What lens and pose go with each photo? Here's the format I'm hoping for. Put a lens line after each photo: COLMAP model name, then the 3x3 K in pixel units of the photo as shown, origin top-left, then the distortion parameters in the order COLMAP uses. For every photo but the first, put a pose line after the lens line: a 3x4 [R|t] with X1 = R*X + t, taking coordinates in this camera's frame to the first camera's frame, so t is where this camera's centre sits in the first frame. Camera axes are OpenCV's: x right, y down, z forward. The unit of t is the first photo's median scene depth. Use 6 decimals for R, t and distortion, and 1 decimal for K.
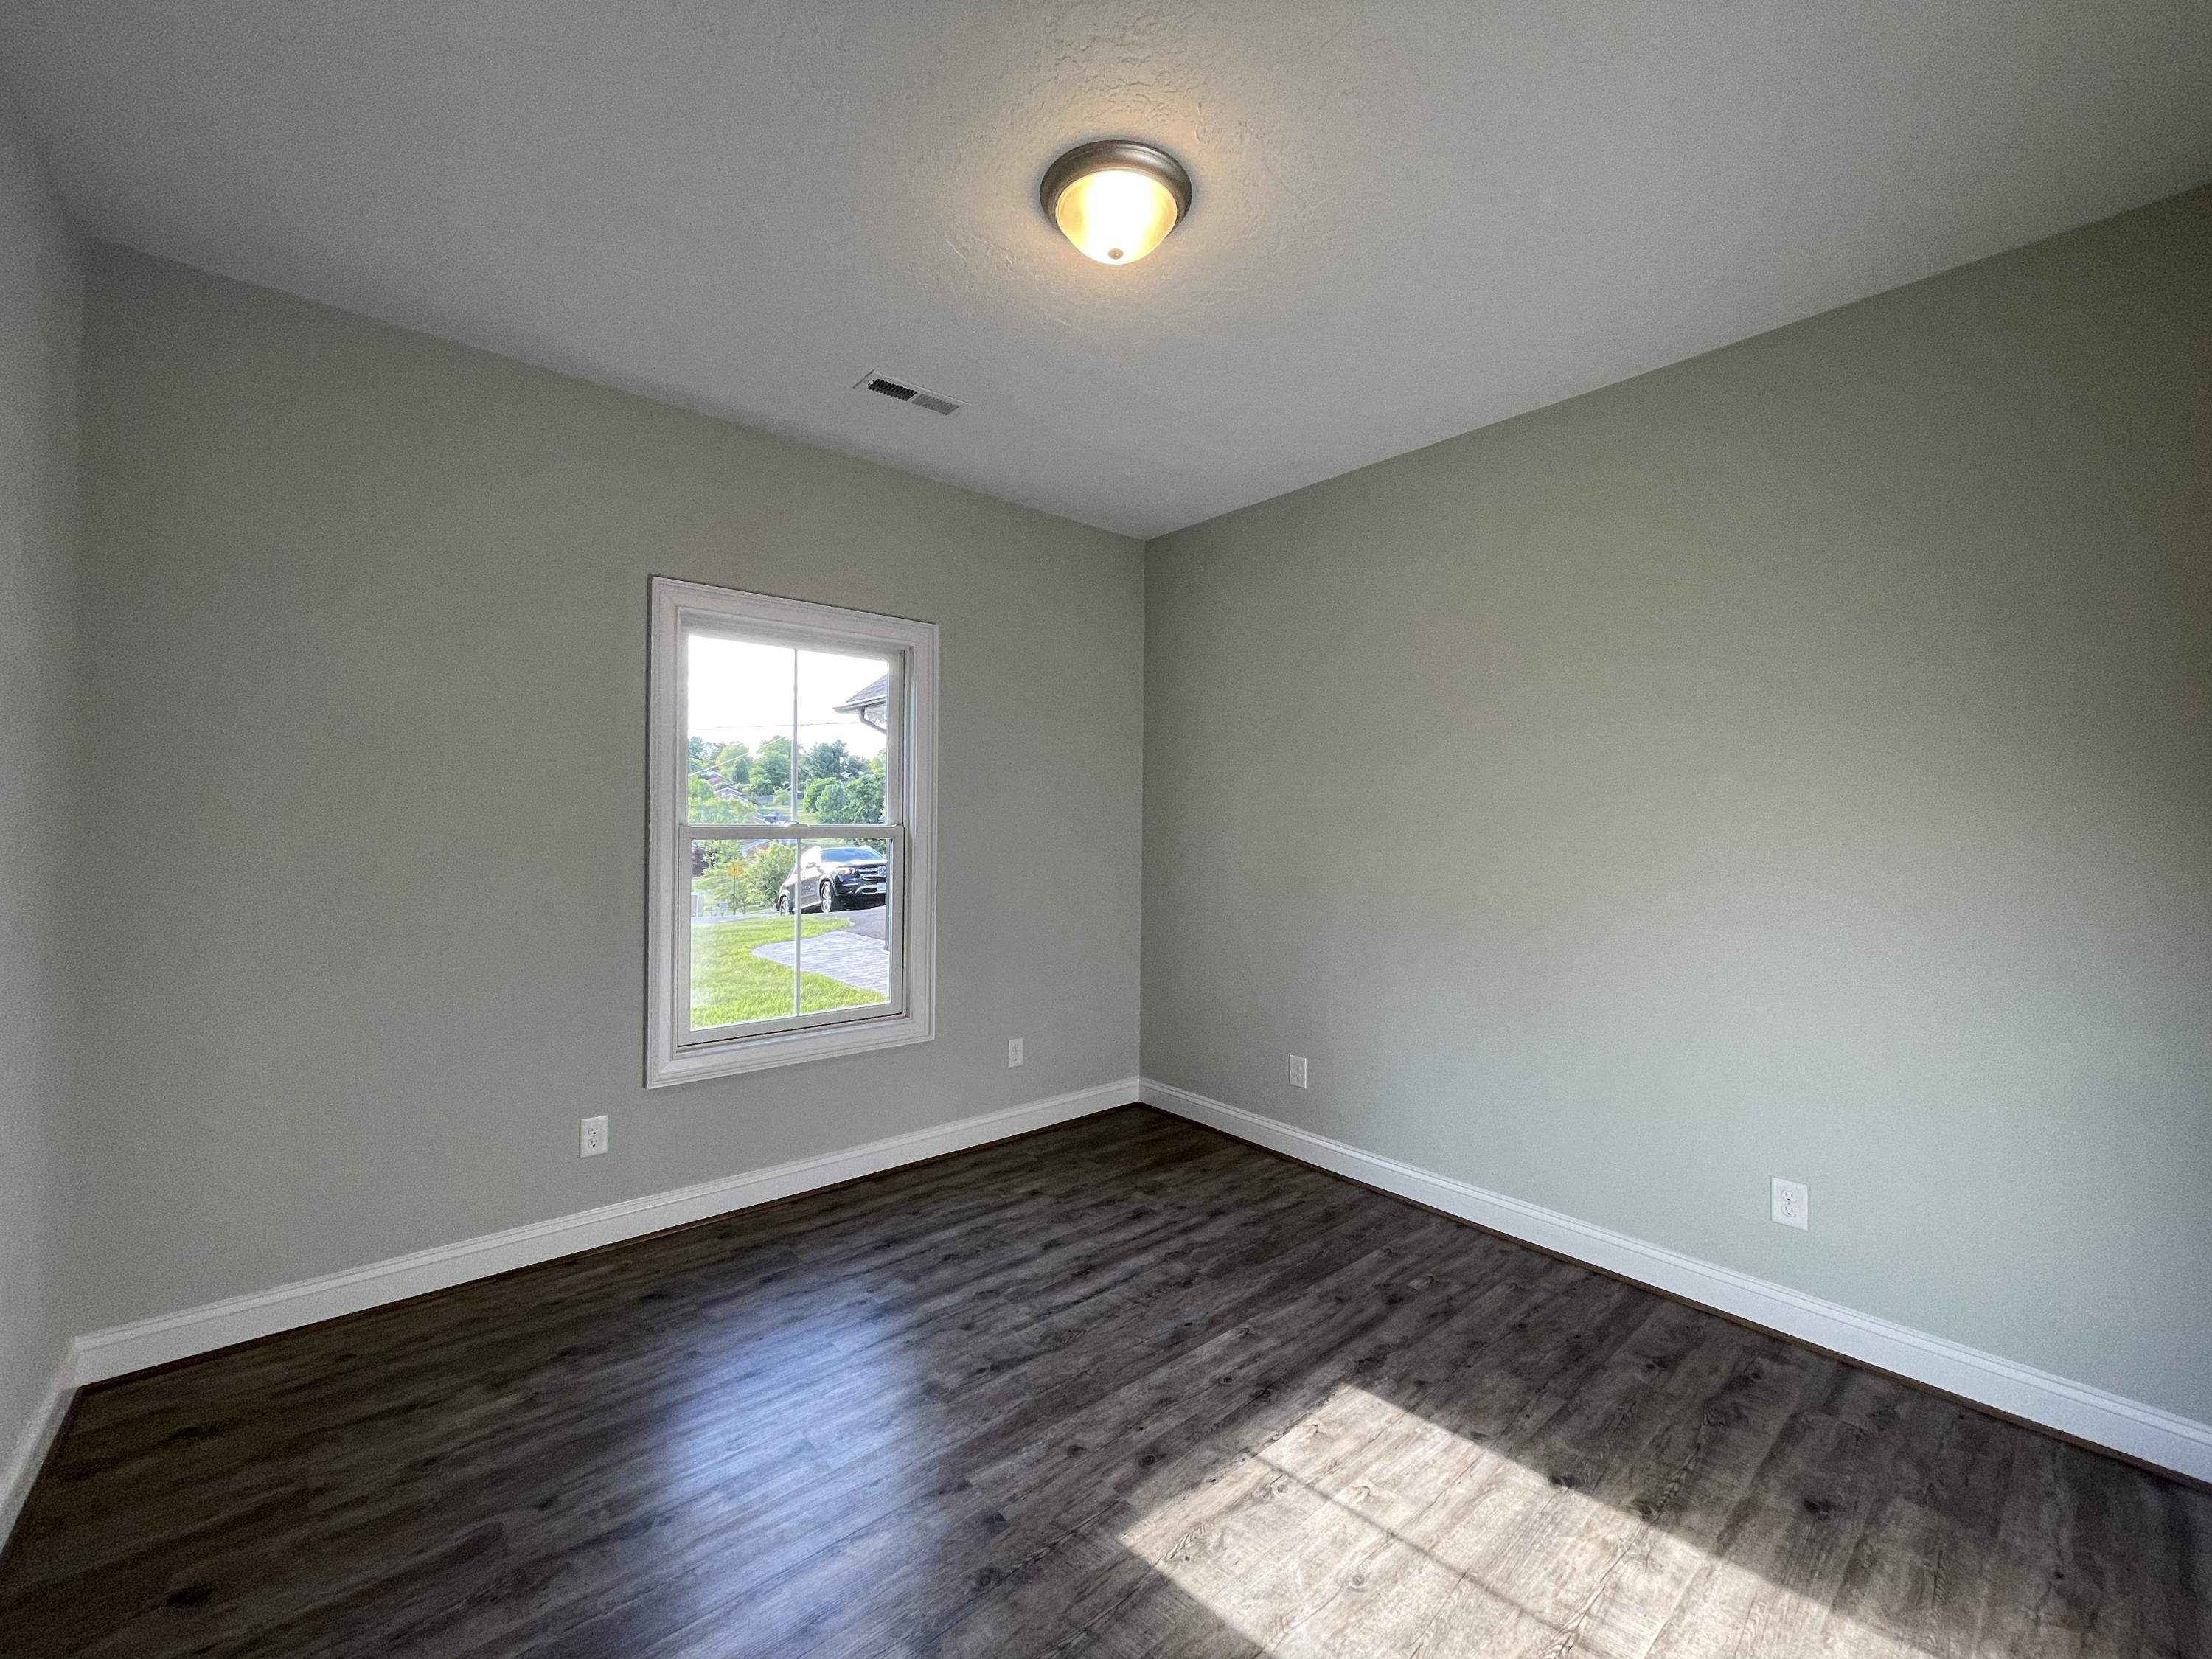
lens RADIAL K [[891.4, 0, 1101.4], [0, 891.4, 821.4], [0, 0, 1]] dist [-0.001853, 0.000018]
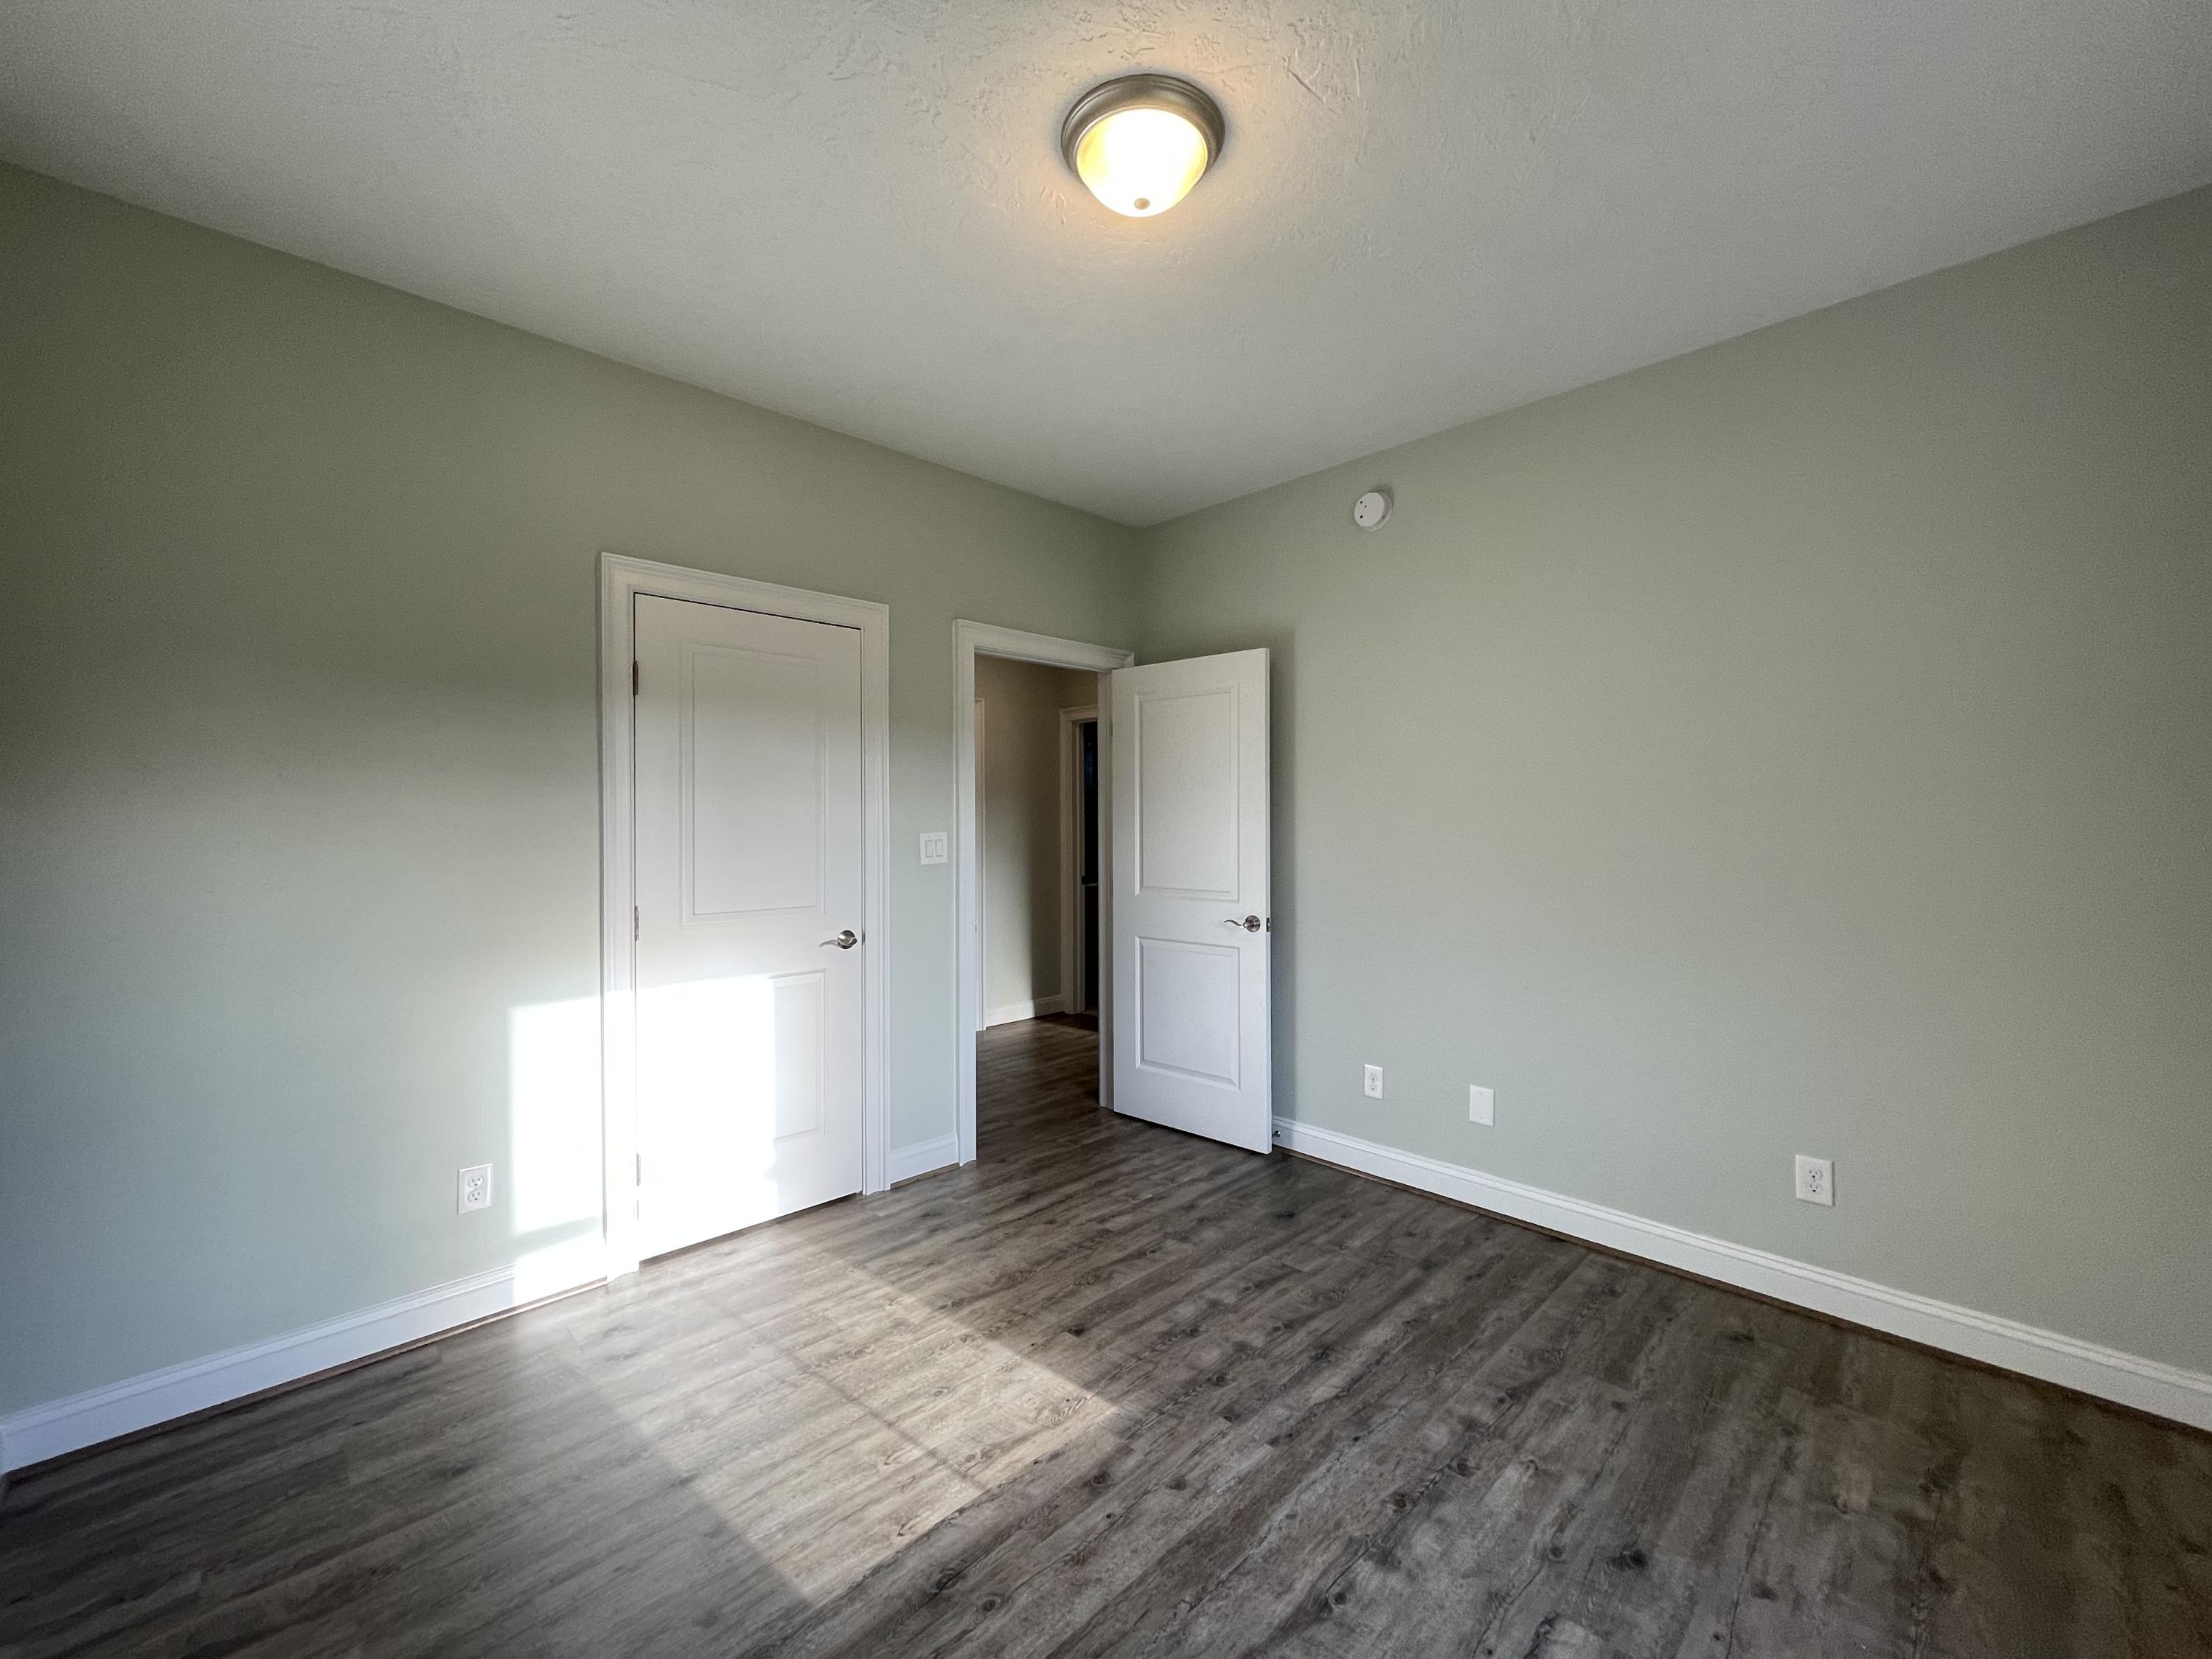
lens RADIAL K [[891.4, 0, 1101.4], [0, 891.4, 821.4], [0, 0, 1]] dist [-0.001853, 0.000018]
pose [[-0.997948, -0.005932, -0.063754, 0.116294], [-0.006124, 0.999977, 0.002806, 0.005800], [0.063736, 0.003191, -0.997962, 1.949674]]
